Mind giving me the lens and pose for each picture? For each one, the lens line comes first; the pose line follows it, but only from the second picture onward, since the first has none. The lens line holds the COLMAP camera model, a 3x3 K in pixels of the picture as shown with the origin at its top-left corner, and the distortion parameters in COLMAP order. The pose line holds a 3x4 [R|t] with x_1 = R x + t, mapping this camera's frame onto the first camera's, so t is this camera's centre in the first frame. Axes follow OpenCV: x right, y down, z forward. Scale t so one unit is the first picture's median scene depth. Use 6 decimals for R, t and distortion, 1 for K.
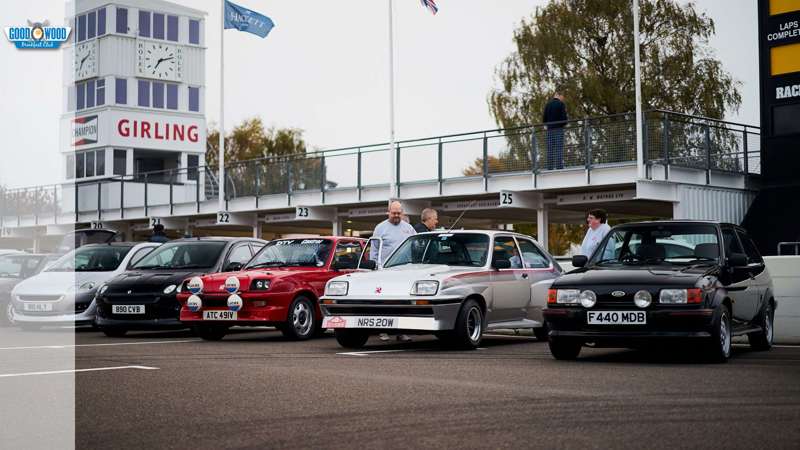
lens RADIAL K [[1204.5, 0, 400.0], [0, 1204.5, 225.0], [0, 0, 1]] dist [-0.017115, -0.081425]
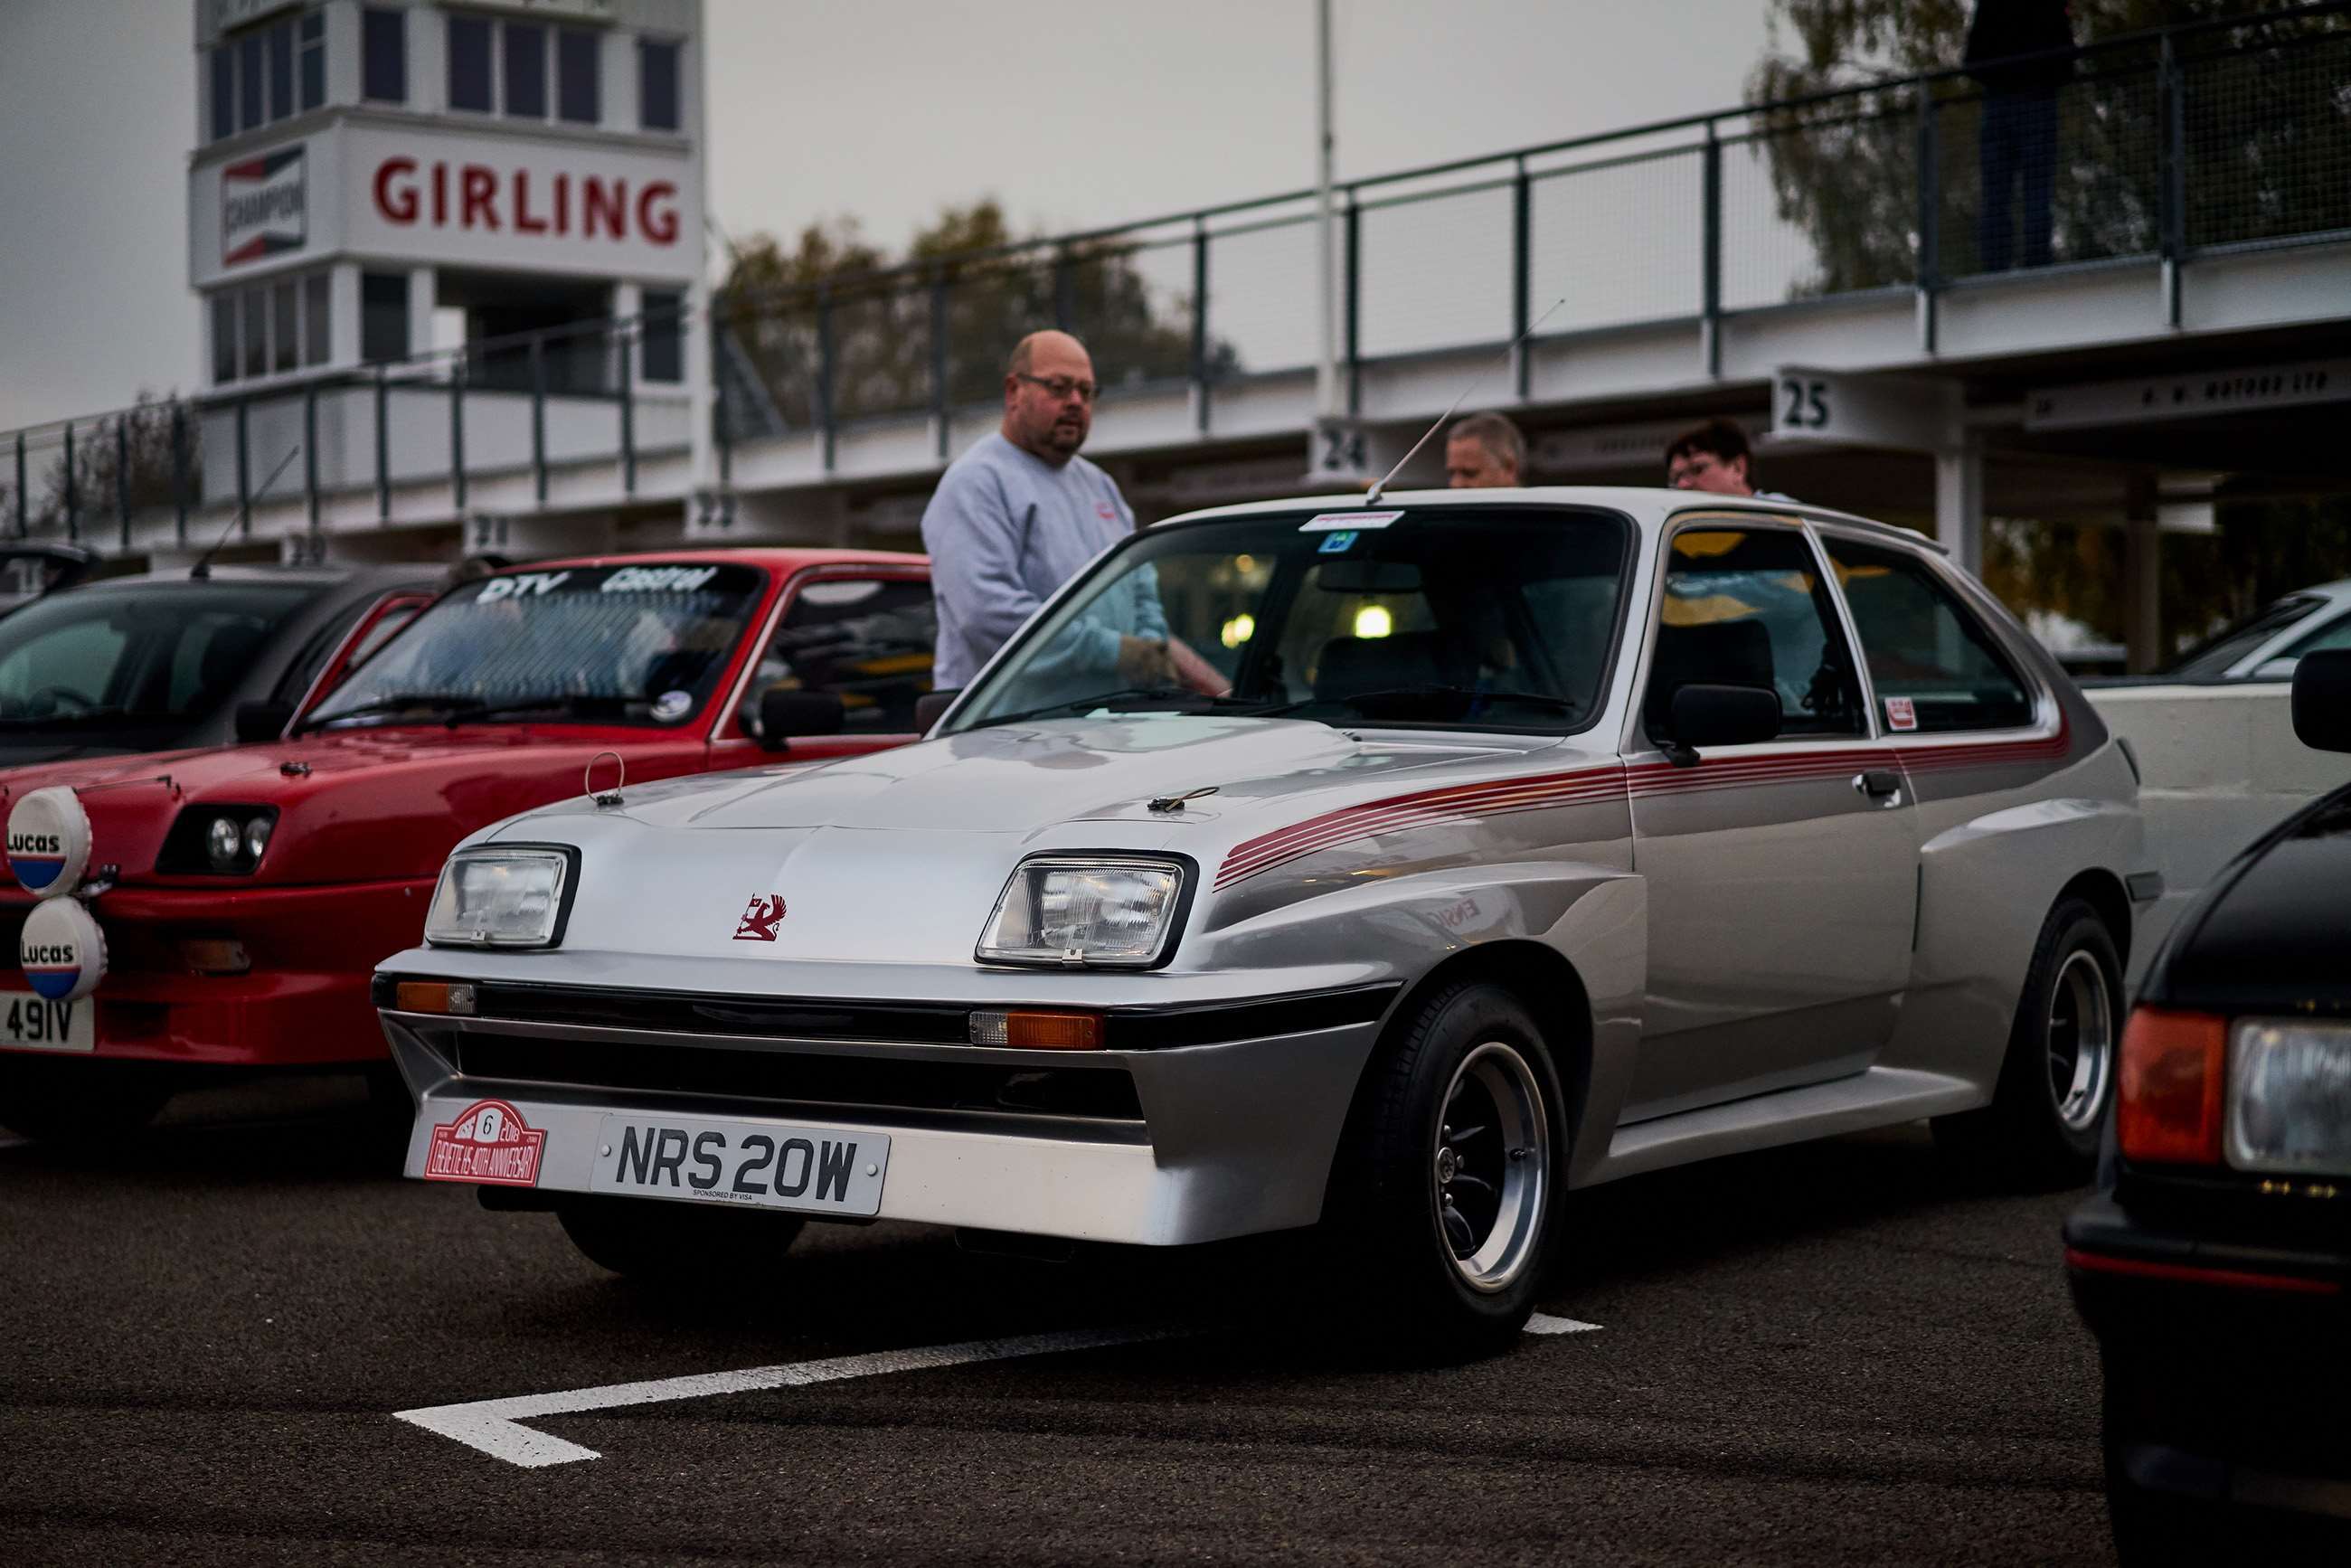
lens RADIAL K [[3575.0, 0, 1134.8], [0, 3575.0, 785.4], [0, 0, 1]] dist [0.137482, -1.052858]
pose [[0.994857, 0.000164, -0.101290, 0.032521], [0.006141, 0.998061, 0.061940, 0.007806], [0.101104, -0.062243, 0.992927, 0.314349]]
